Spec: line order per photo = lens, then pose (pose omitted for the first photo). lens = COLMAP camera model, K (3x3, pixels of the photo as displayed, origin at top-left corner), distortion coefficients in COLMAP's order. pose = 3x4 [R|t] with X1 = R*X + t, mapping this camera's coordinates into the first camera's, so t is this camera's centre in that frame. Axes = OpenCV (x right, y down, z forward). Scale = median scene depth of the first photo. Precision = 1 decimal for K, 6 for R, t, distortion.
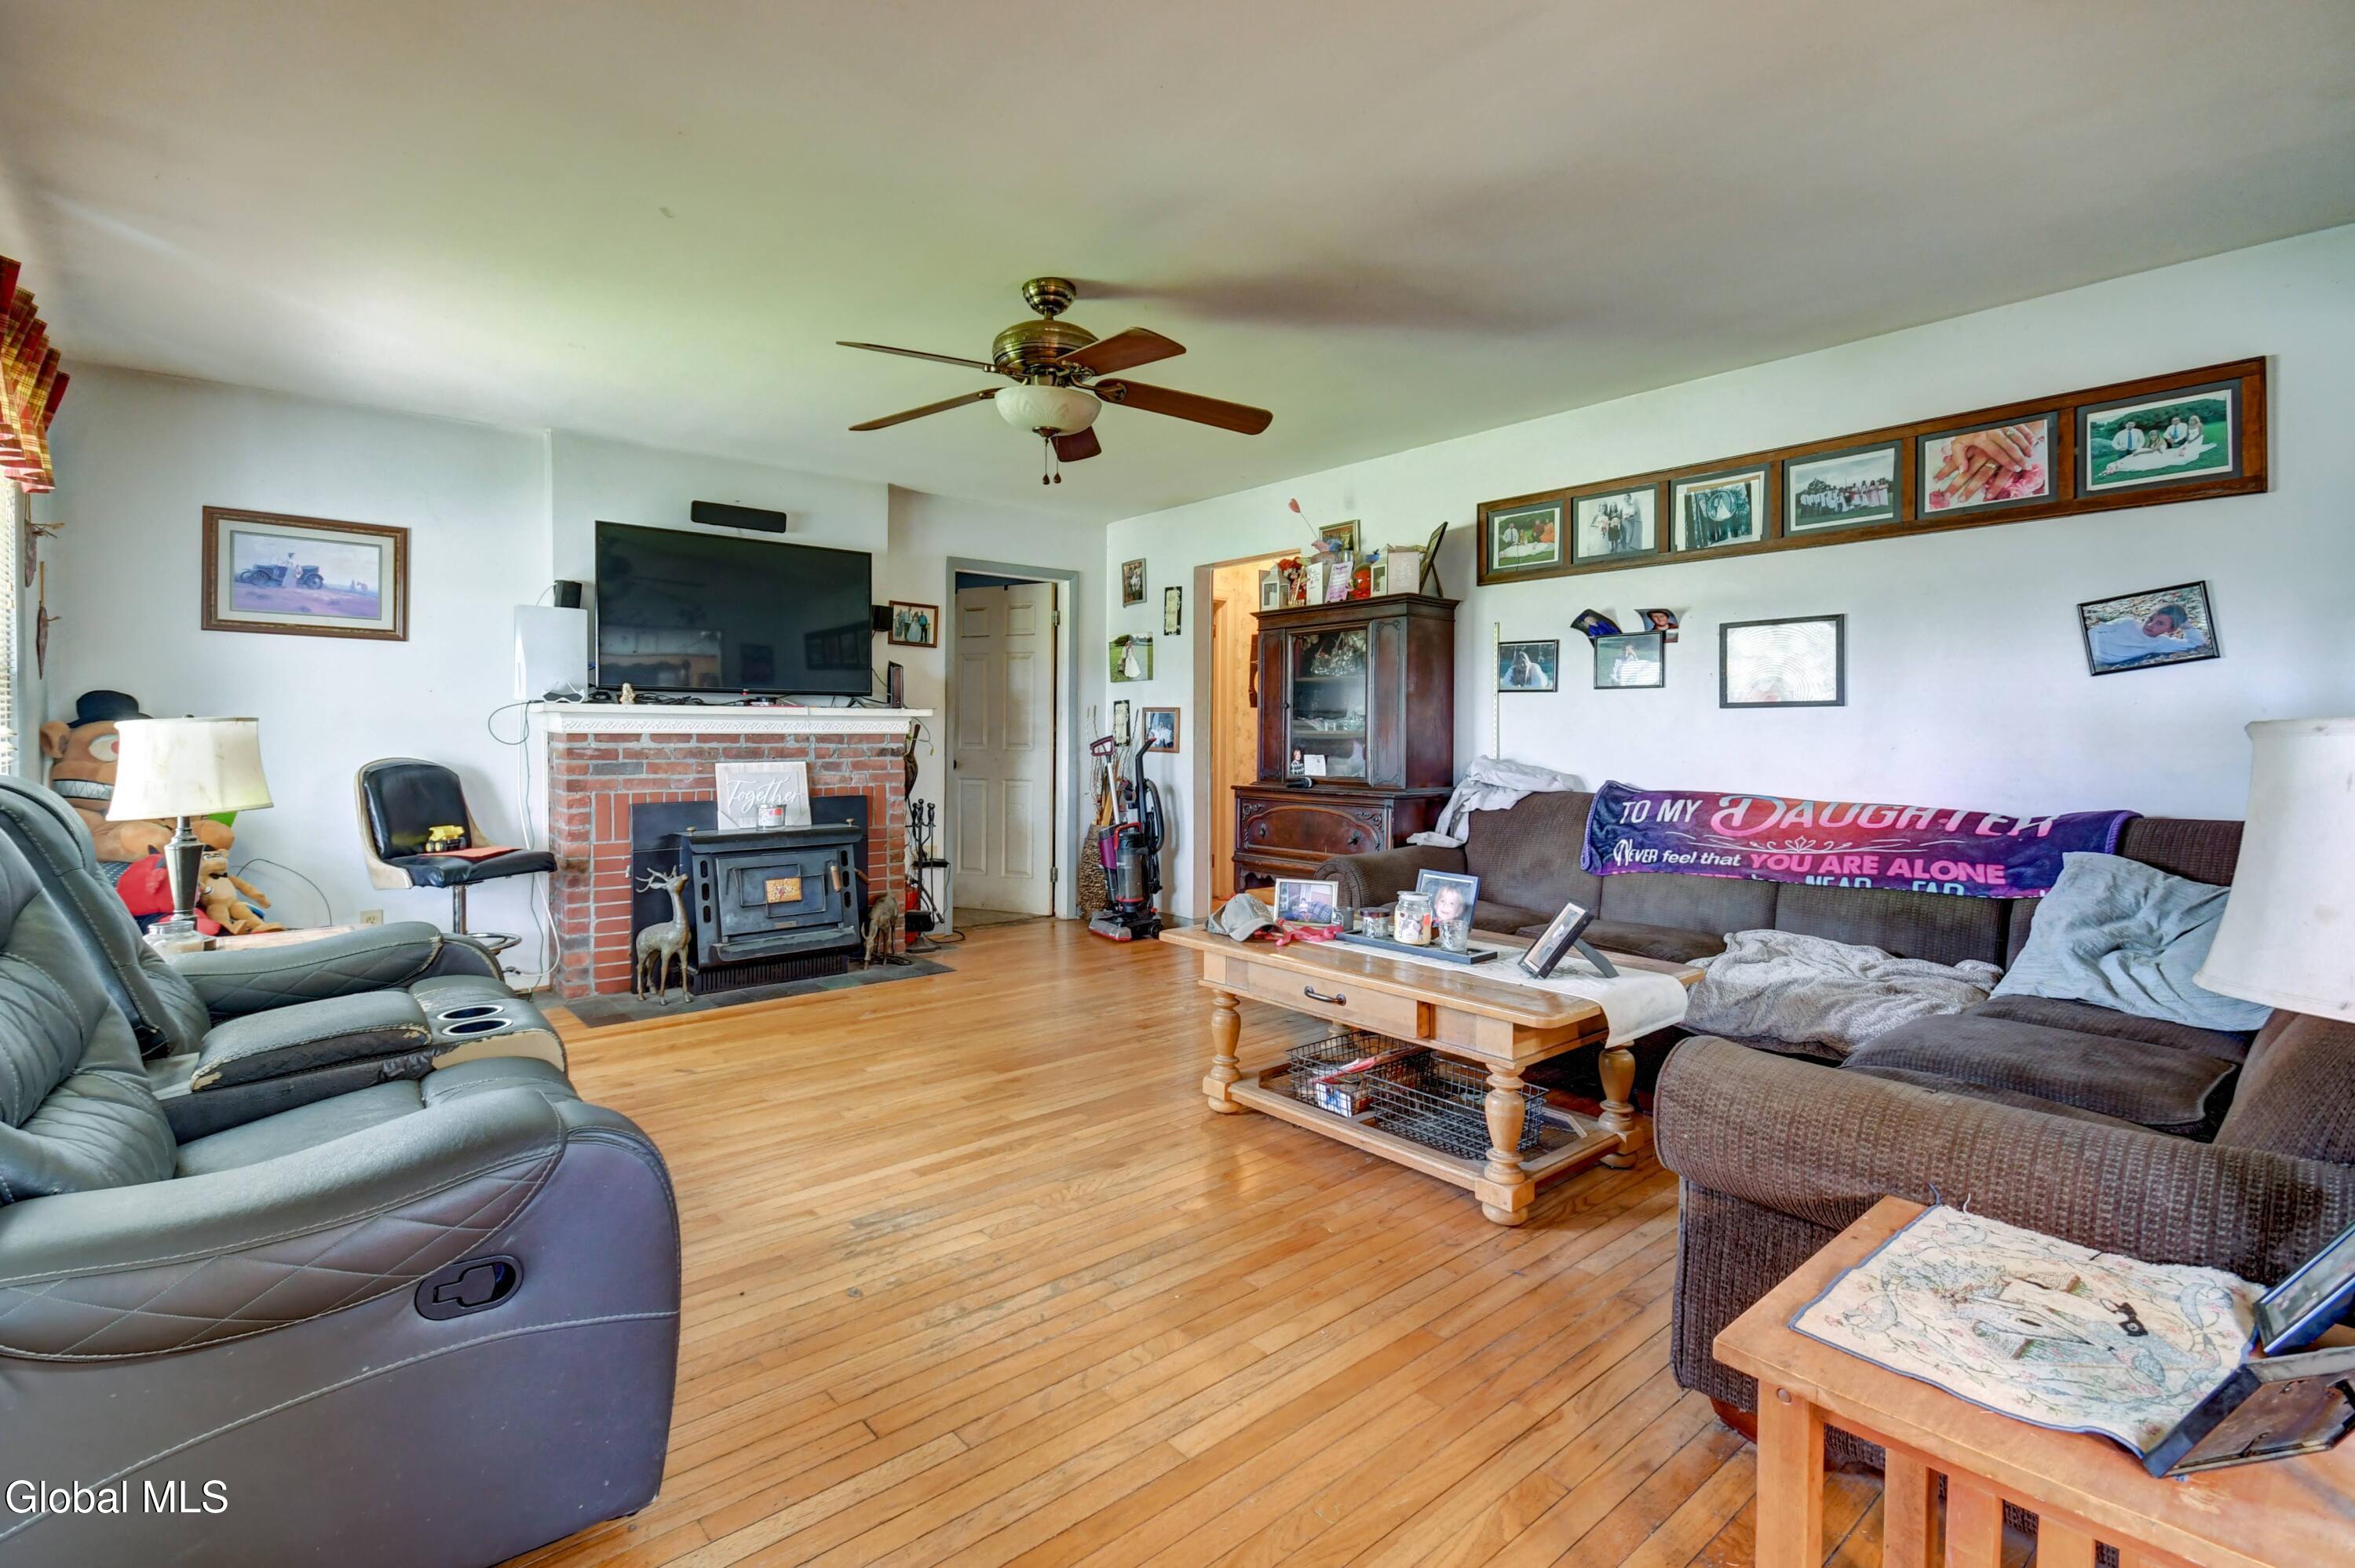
lens RADIAL K [[1062.9, 0, 1119.4], [0, 1062.9, 737.7], [0, 0, 1]] dist [0.005317, -0.005249]
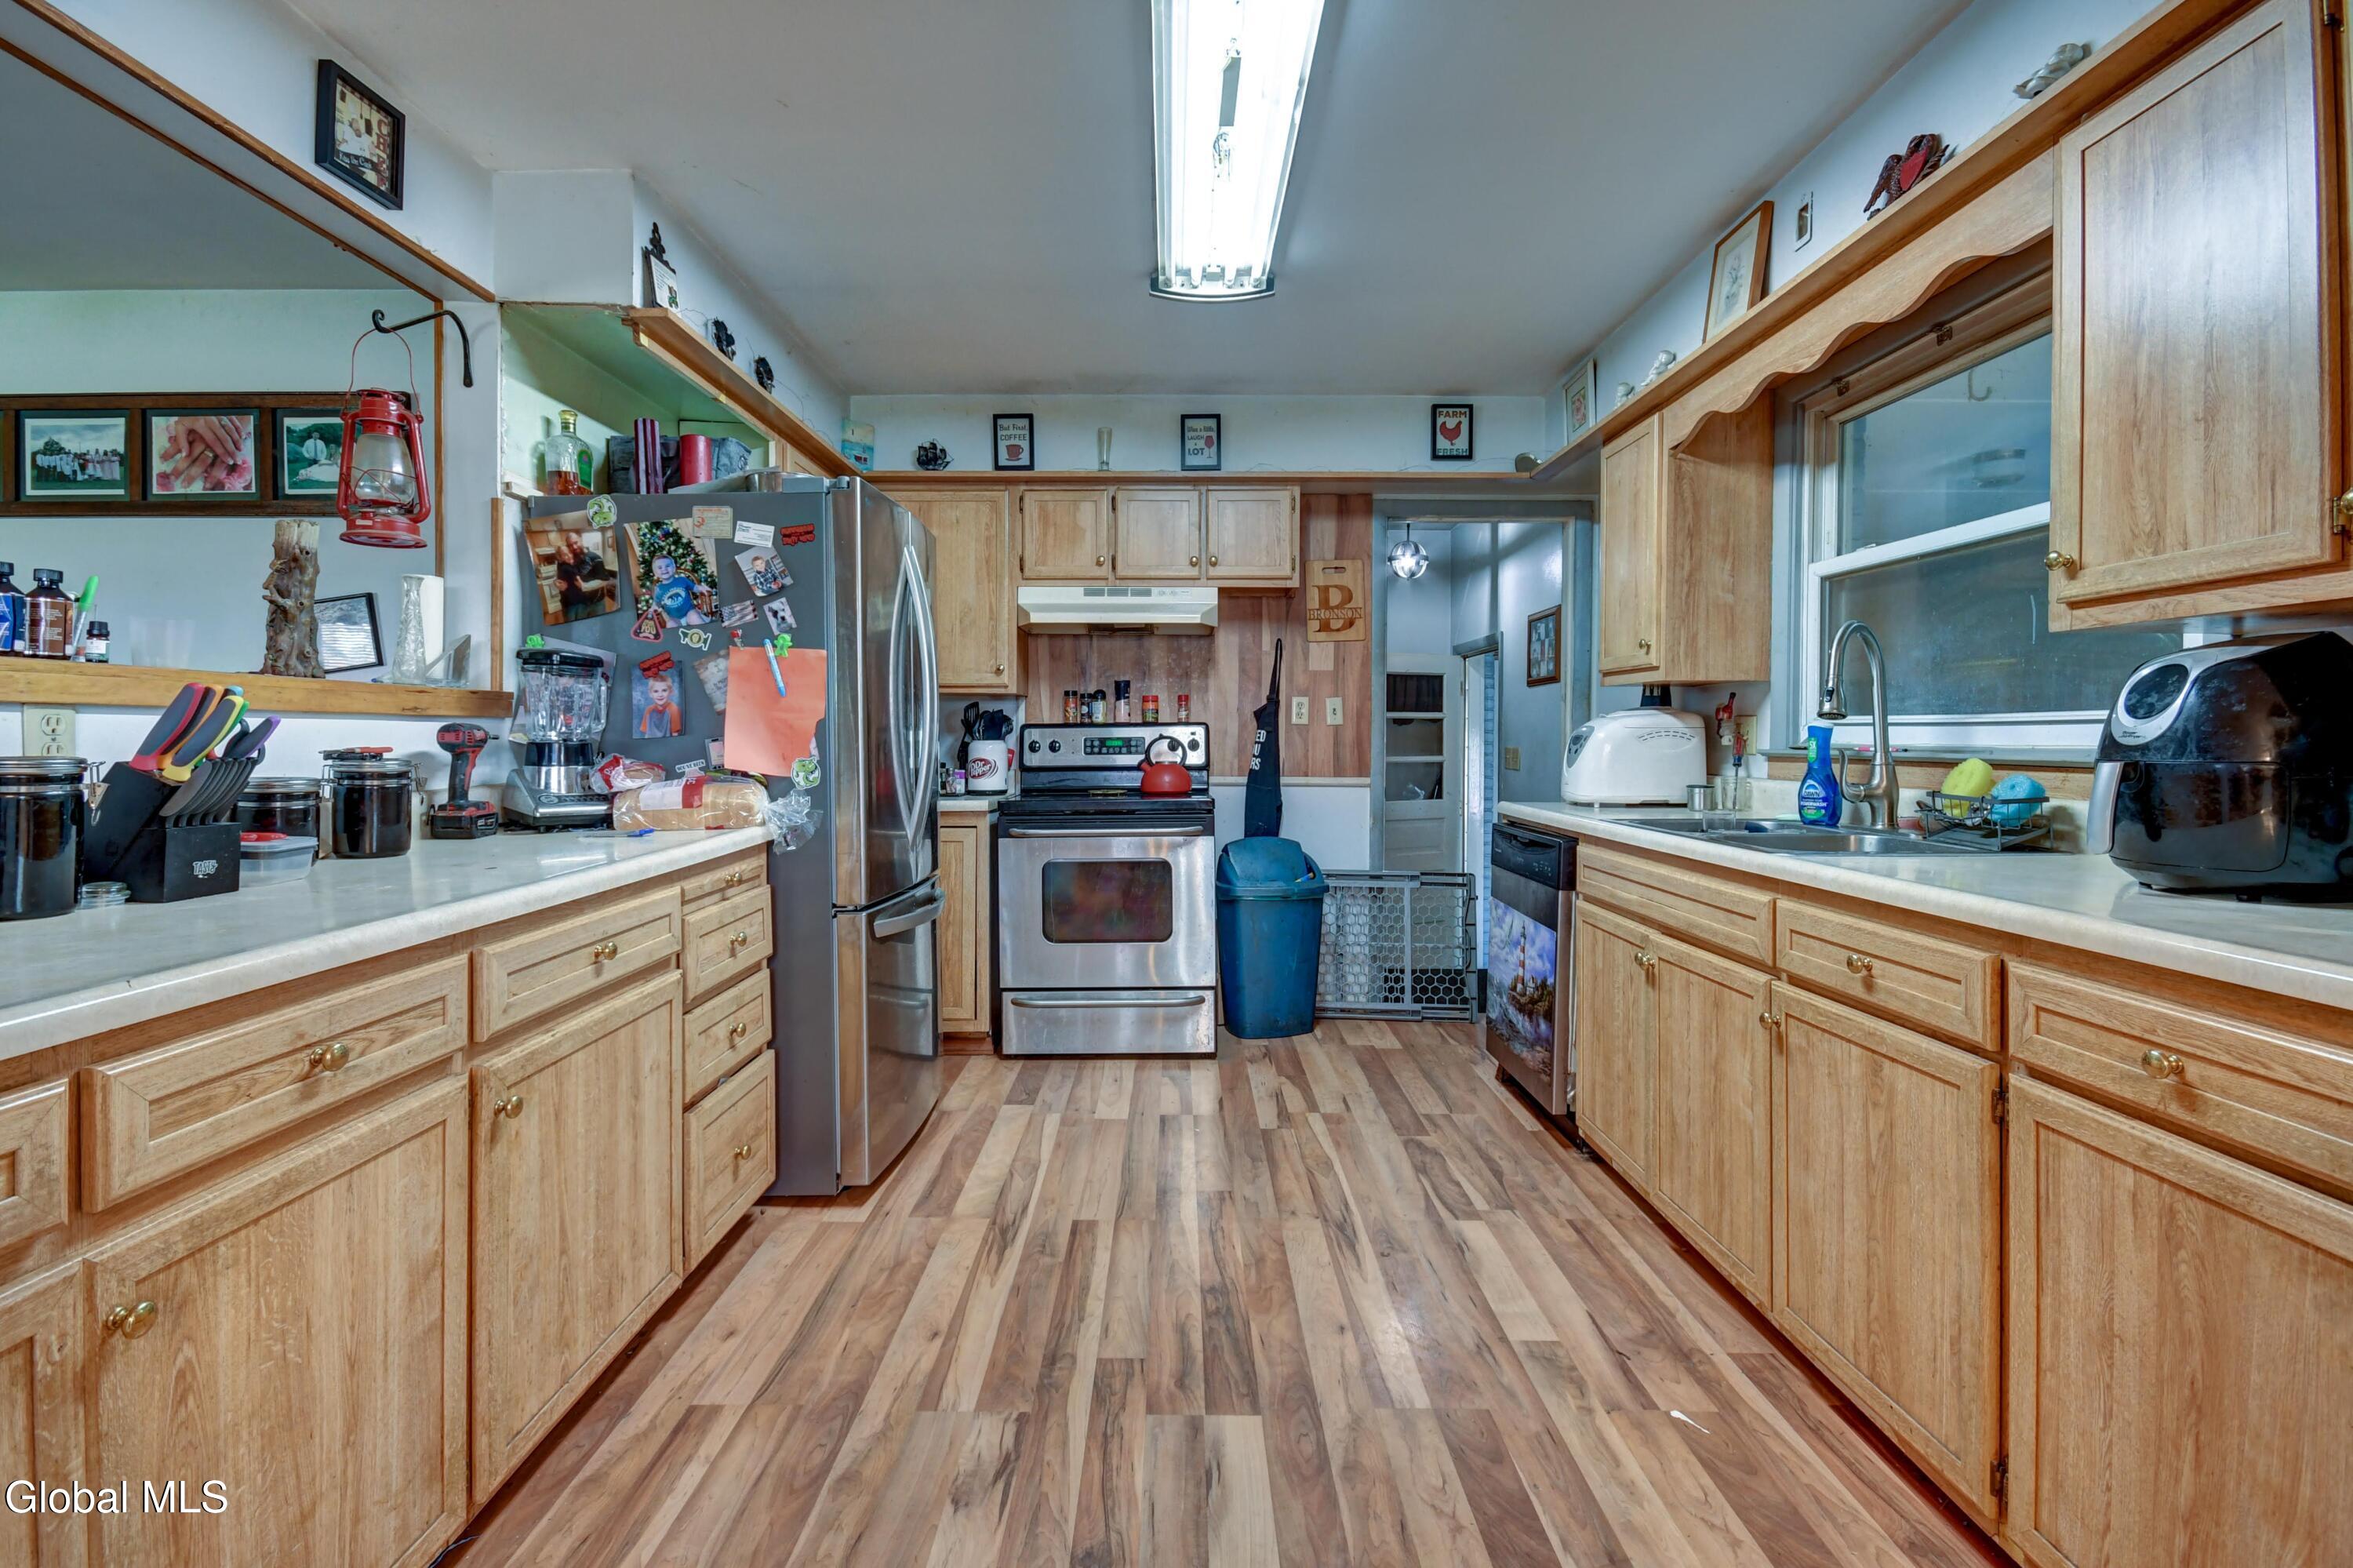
lens RADIAL K [[1075.0, 0, 1162.8], [0, 1075.0, 740.2], [0, 0, 1]] dist [0.015480, -0.010371]
pose [[0.623918, -0.004429, 0.781477, 0.465805], [0.001829, 0.999989, 0.004207, -0.001343], [-0.781488, -0.001196, 0.623919, -0.213089]]
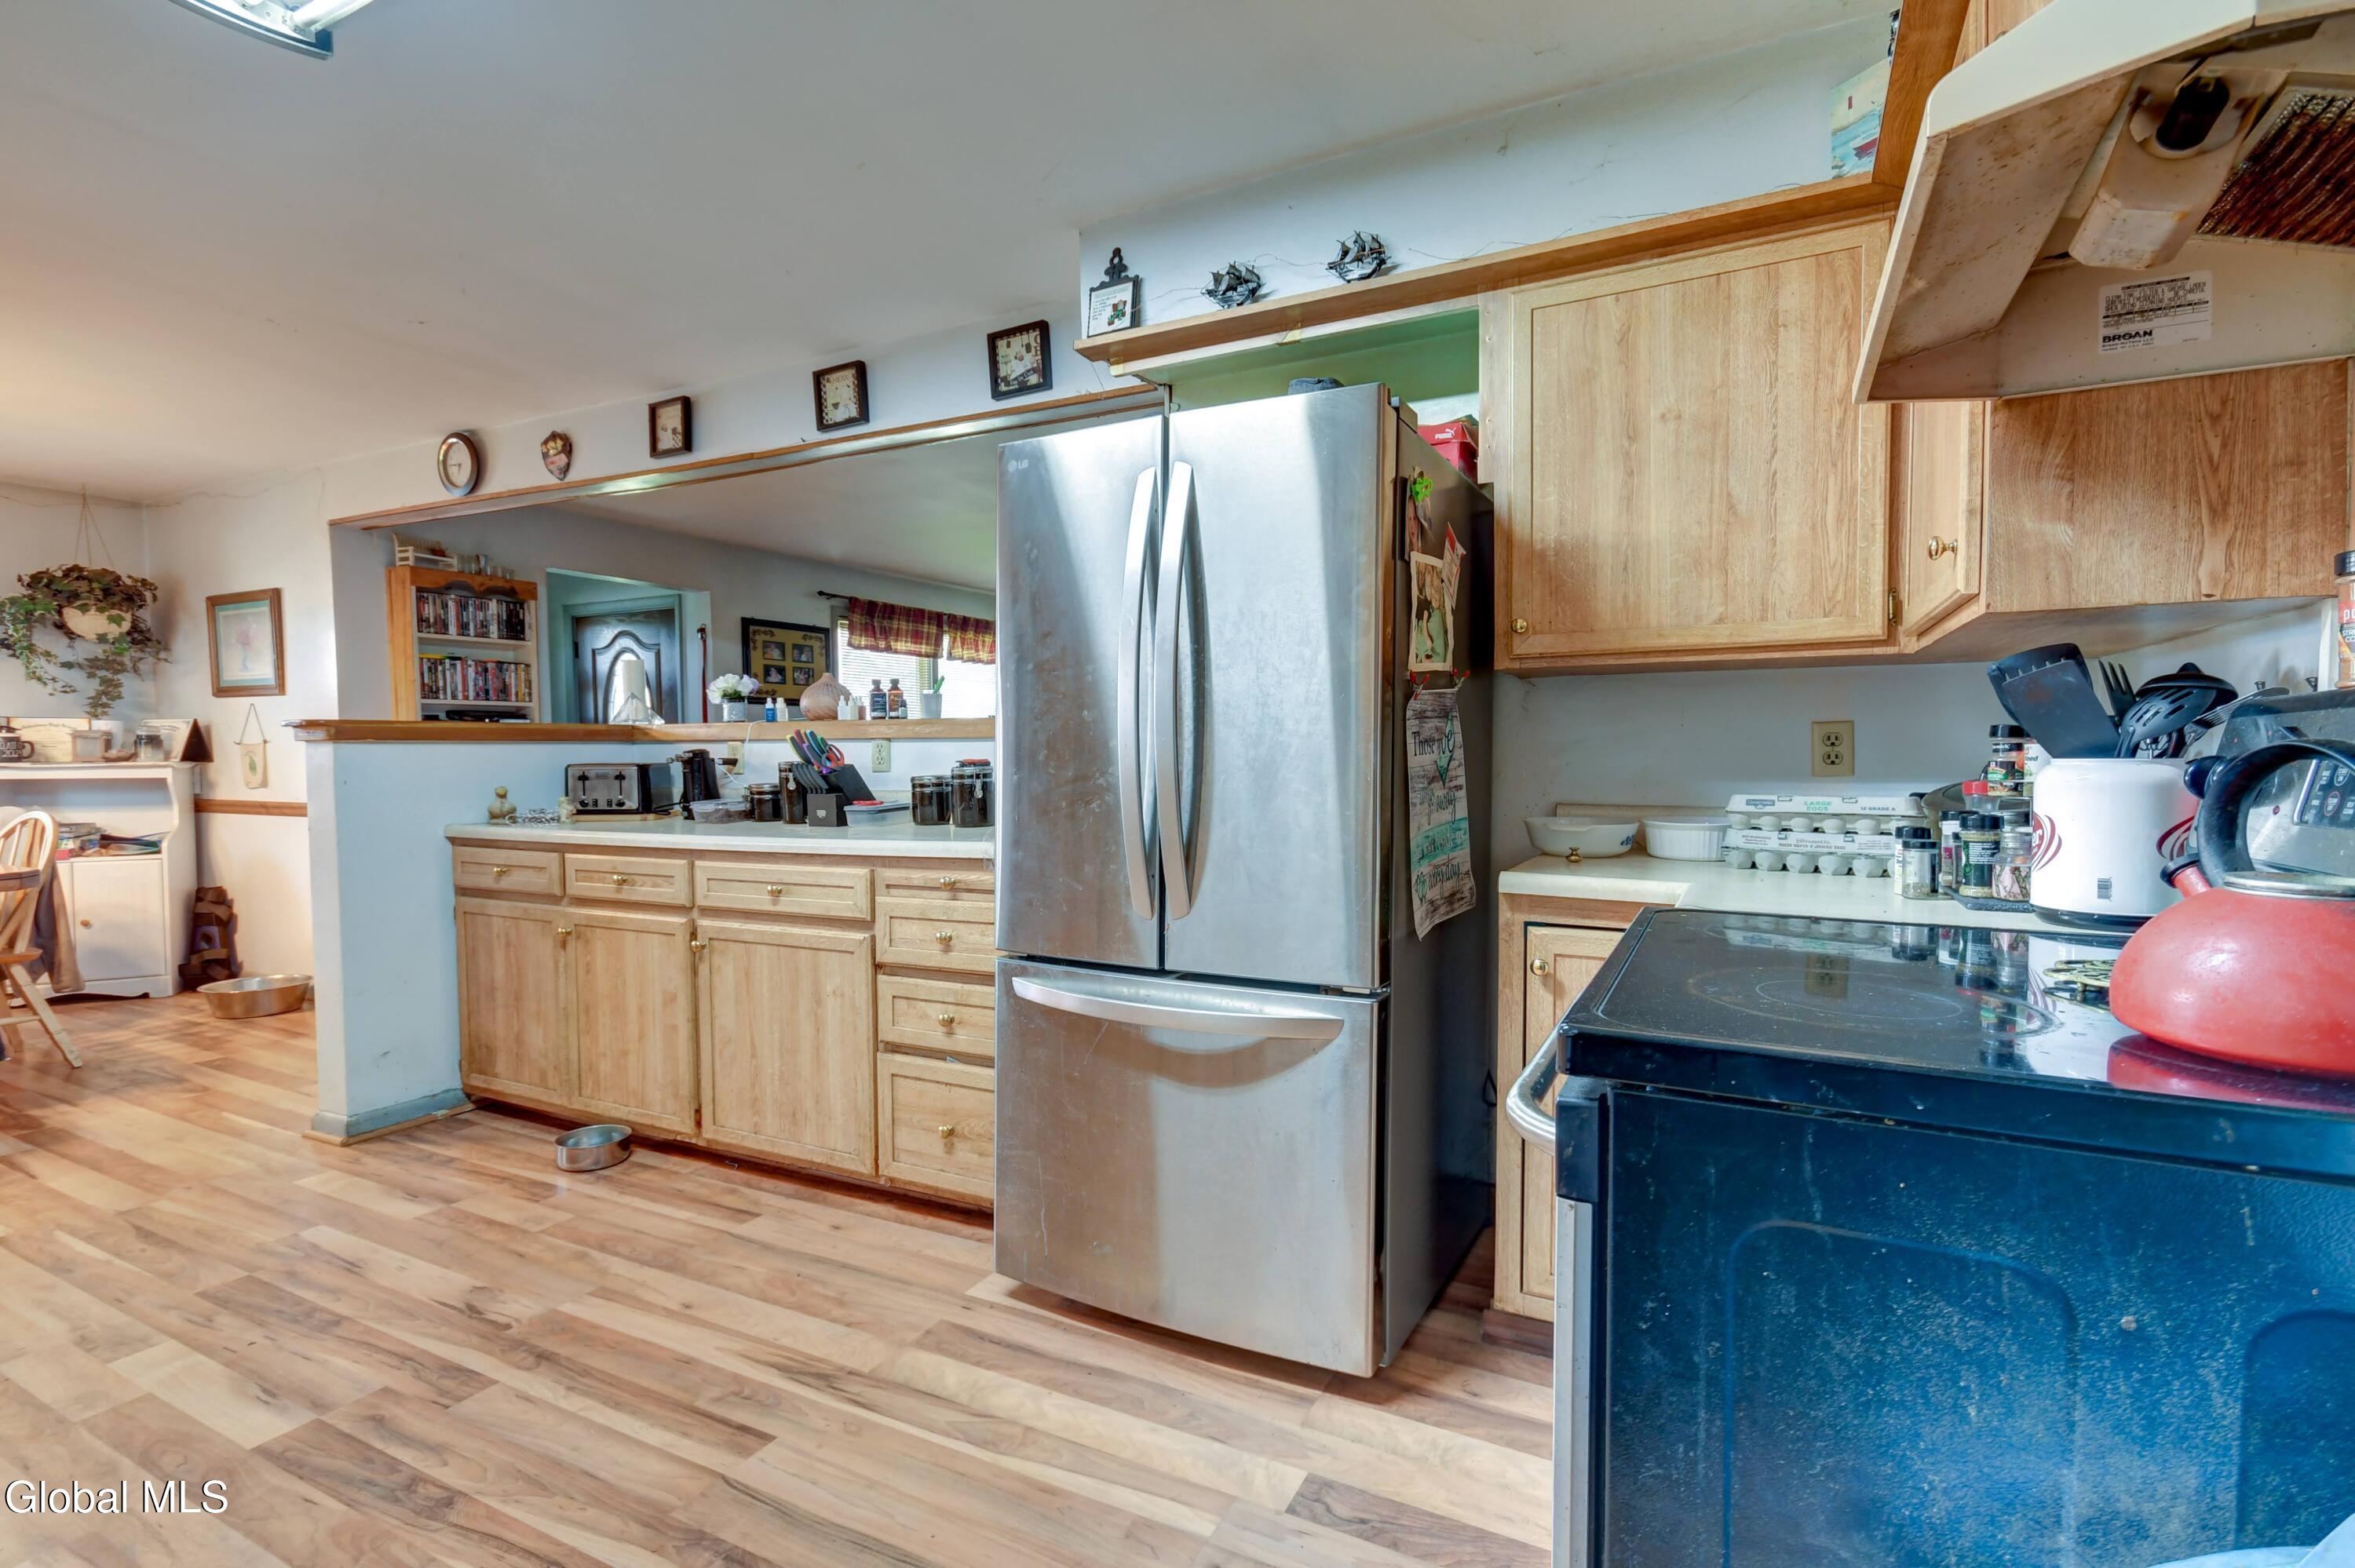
lens RADIAL K [[1022.8, 0, 1245.0], [0, 1022.8, 779.8], [0, 0, 1]] dist [-0.002254, -0.001229]
pose [[0.473592, 0.020757, -0.880500, 1.351918], [0.005467, 0.999634, 0.026506, 0.000386], [0.880728, -0.017367, 0.473305, 0.183256]]
